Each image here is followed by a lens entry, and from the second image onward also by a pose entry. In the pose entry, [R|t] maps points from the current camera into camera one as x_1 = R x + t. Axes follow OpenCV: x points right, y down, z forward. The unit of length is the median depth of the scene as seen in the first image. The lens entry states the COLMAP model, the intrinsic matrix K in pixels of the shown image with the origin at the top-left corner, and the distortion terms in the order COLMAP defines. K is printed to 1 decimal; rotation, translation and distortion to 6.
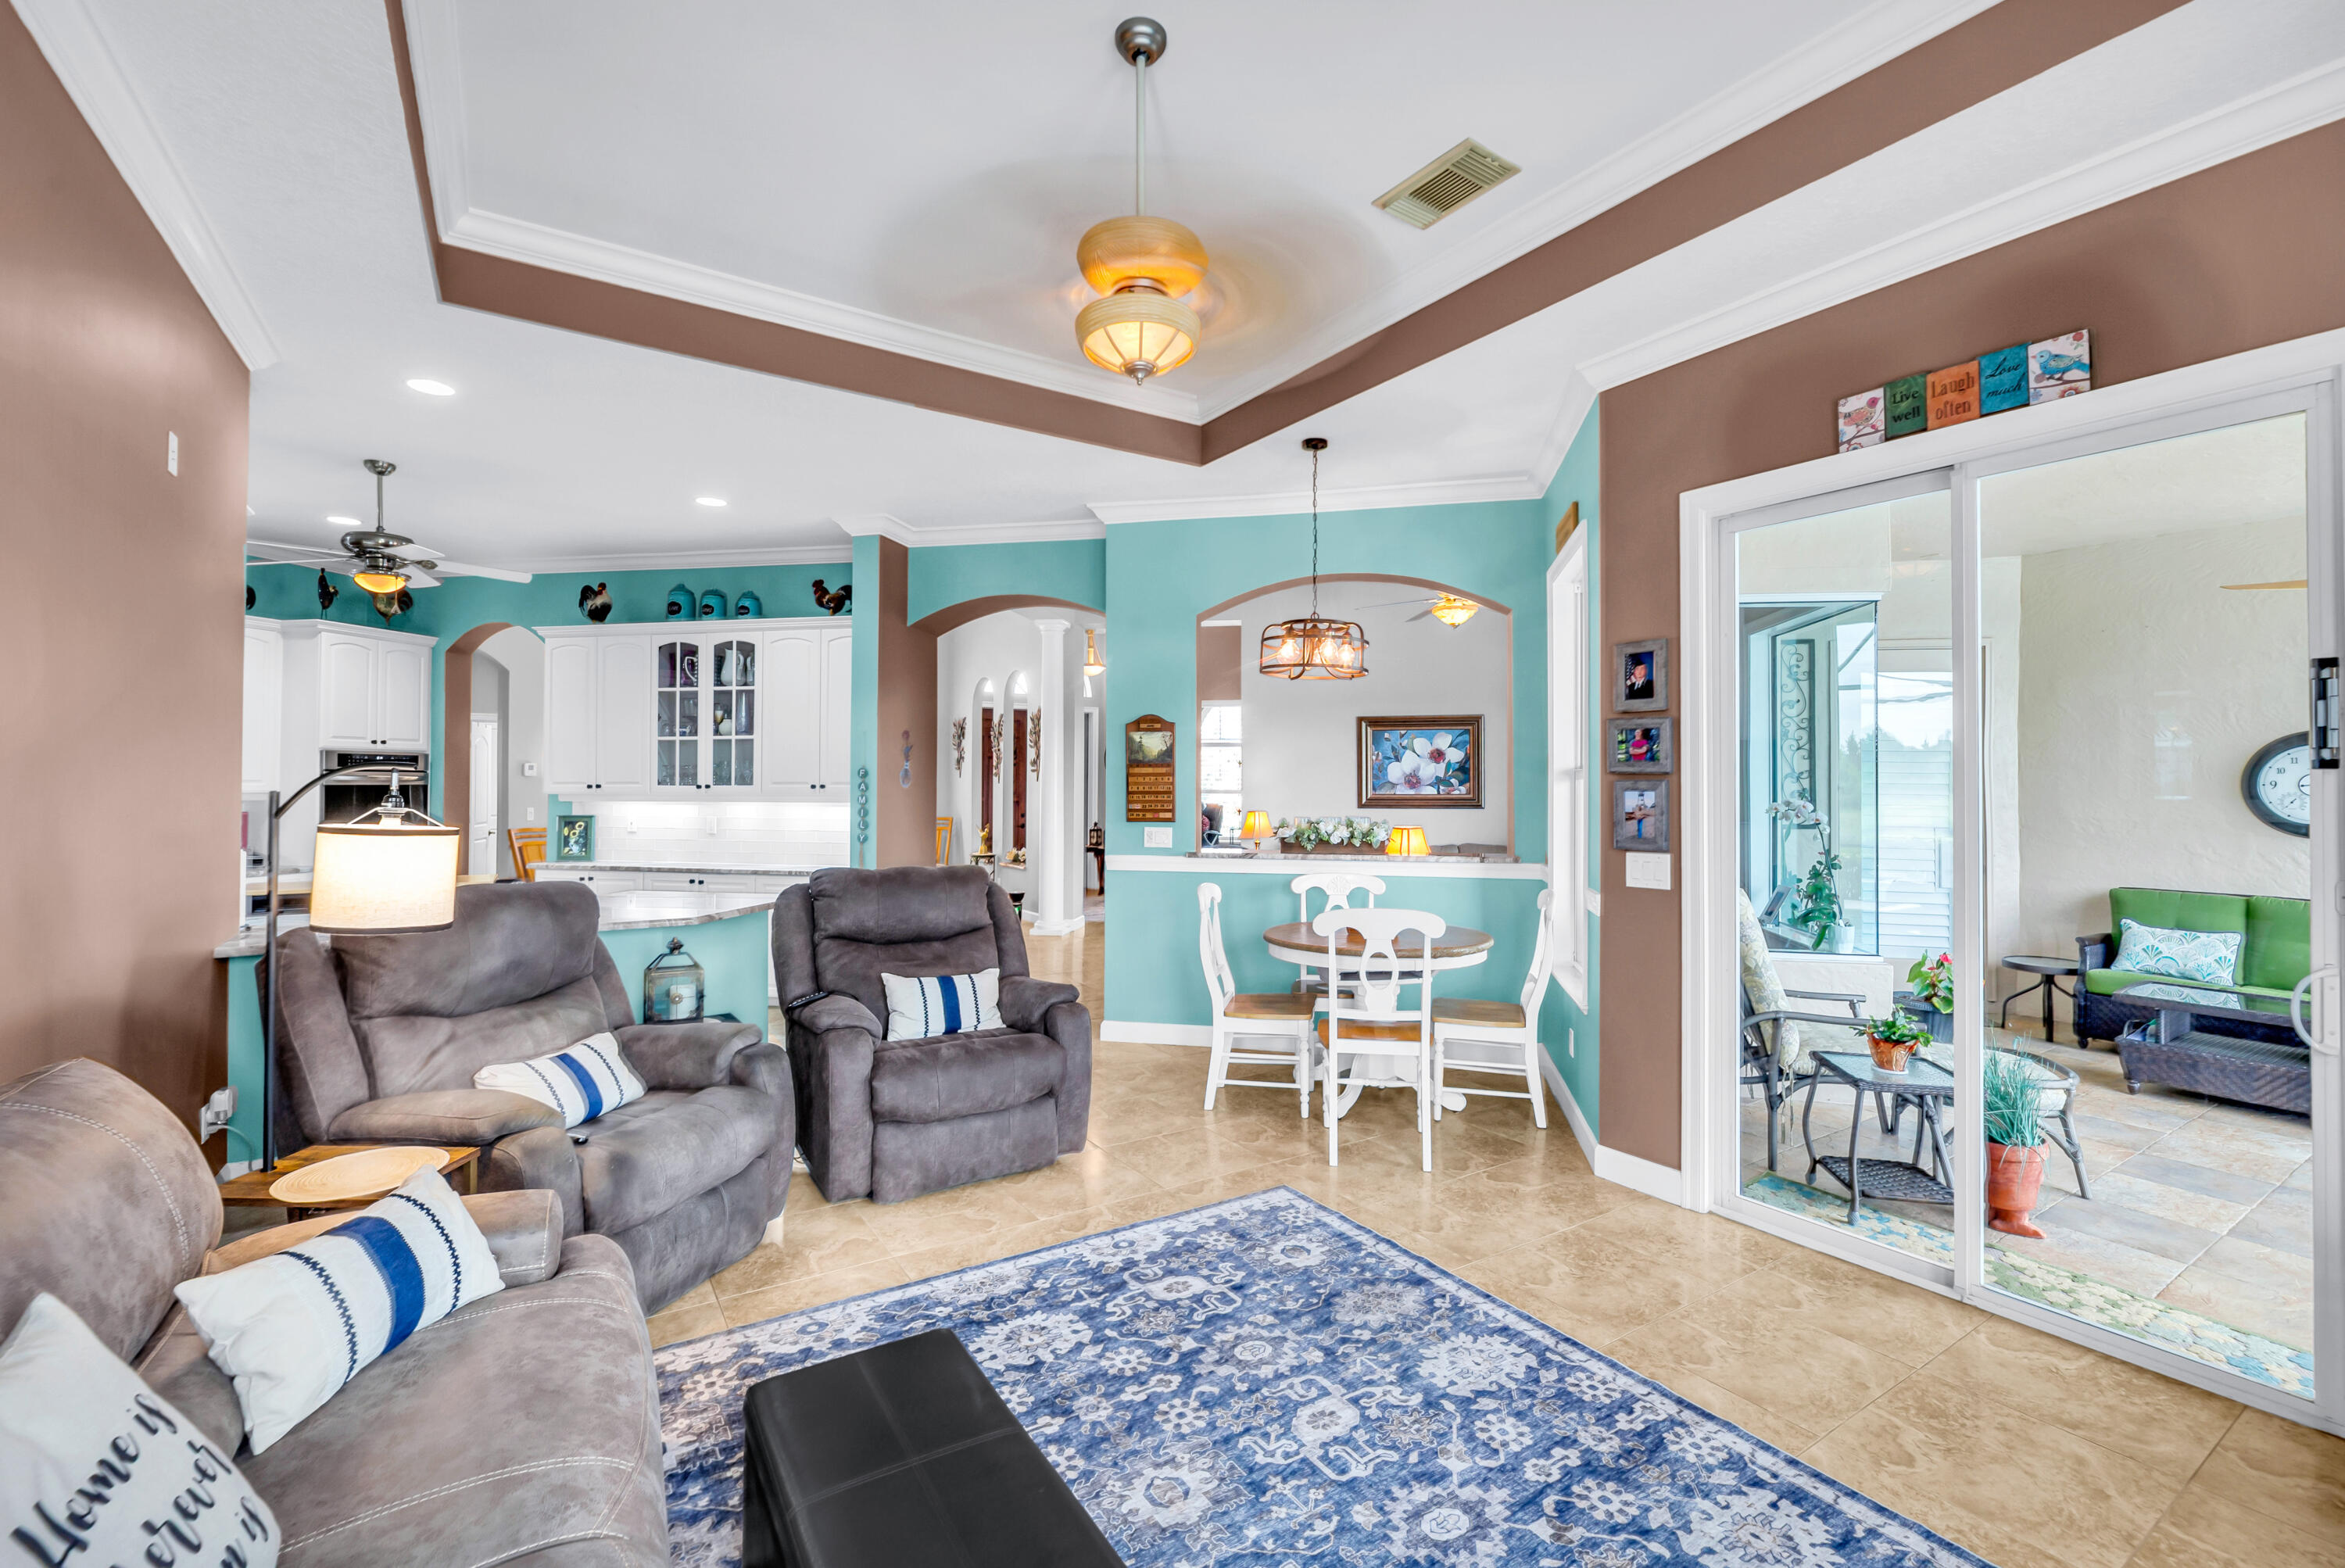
lens RADIAL K [[997.3, 0, 1136.7], [0, 997.3, 769.4], [0, 0, 1]] dist [-0.003209, -0.000408]
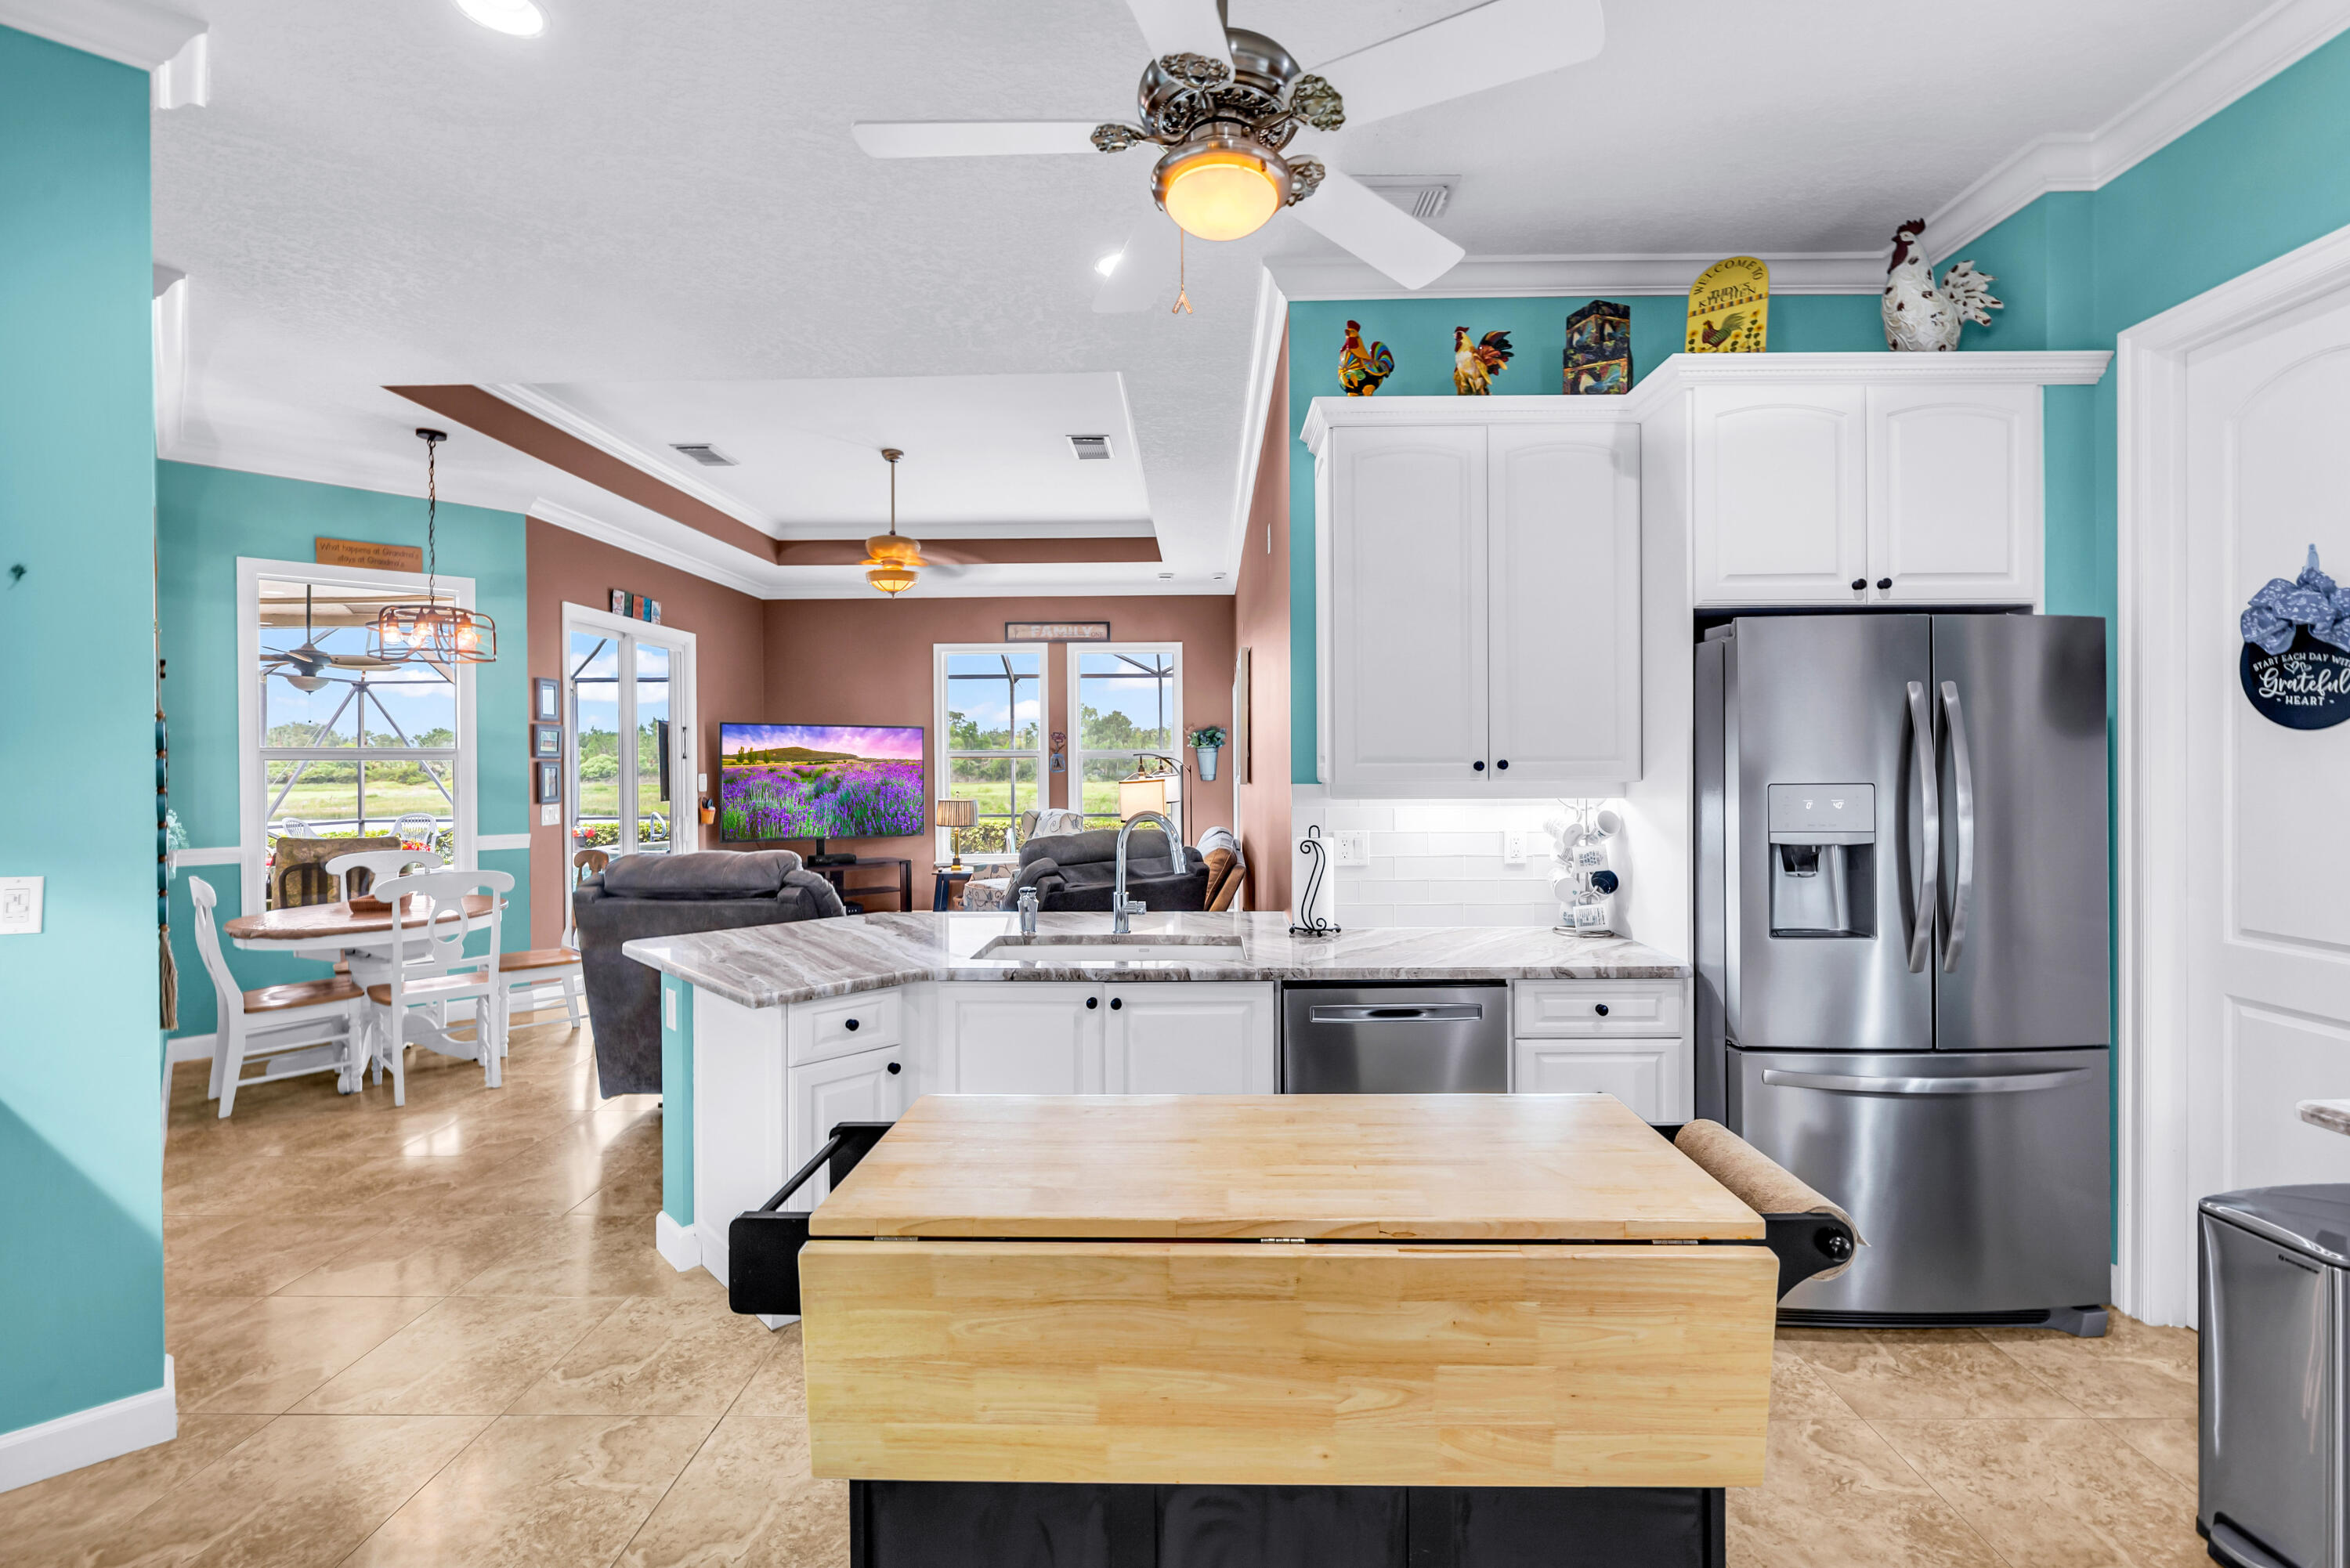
lens RADIAL K [[997.1, 0, 1199.5], [0, 997.1, 768.0], [0, 0, 1]] dist [-0.010271, -0.000403]
pose [[-0.849832, -0.000821, 0.527053, -1.563170], [-0.004950, 0.999967, -0.006425, 0.031841], [-0.527030, -0.008069, -0.849808, 2.190436]]
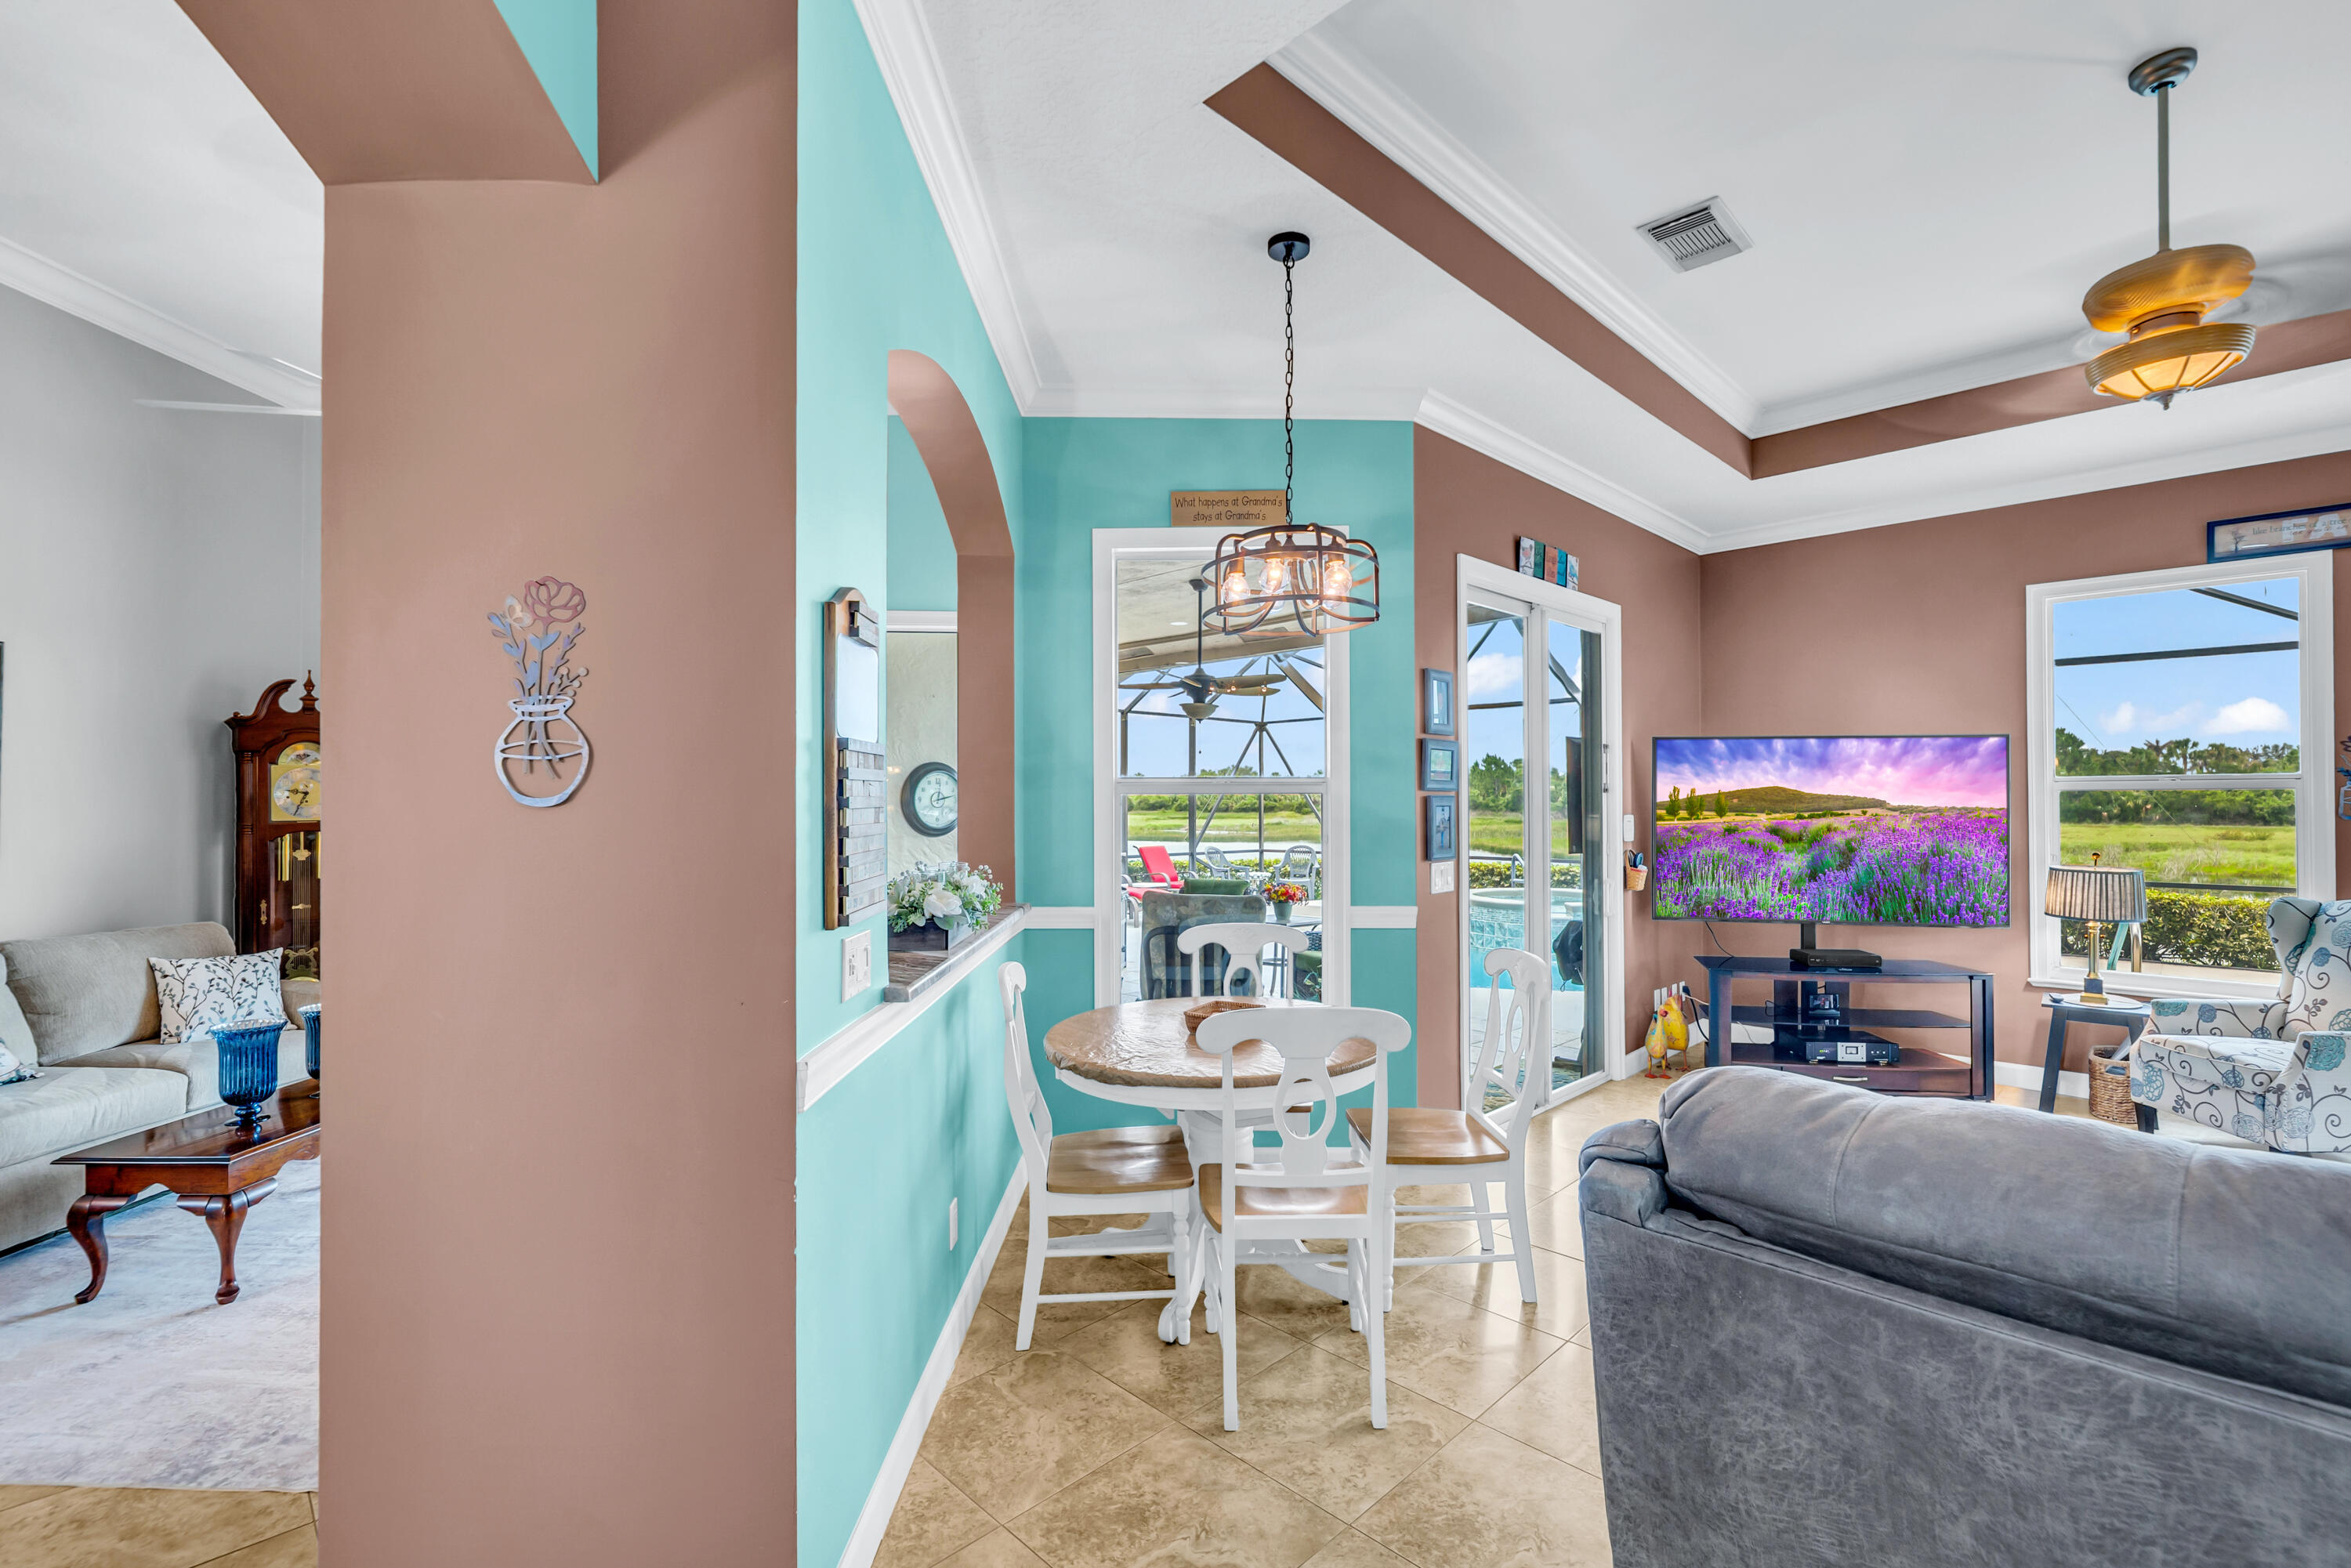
lens RADIAL K [[1017.6, 0, 1207.8], [0, 1017.6, 795.0], [0, 0, 1]] dist [-0.003327, 0.000102]
pose [[-0.245497, 0.002637, 0.969394, -0.626328], [-0.013512, 0.999890, -0.006141, 0.022794], [-0.969303, -0.014606, -0.245434, 1.811780]]
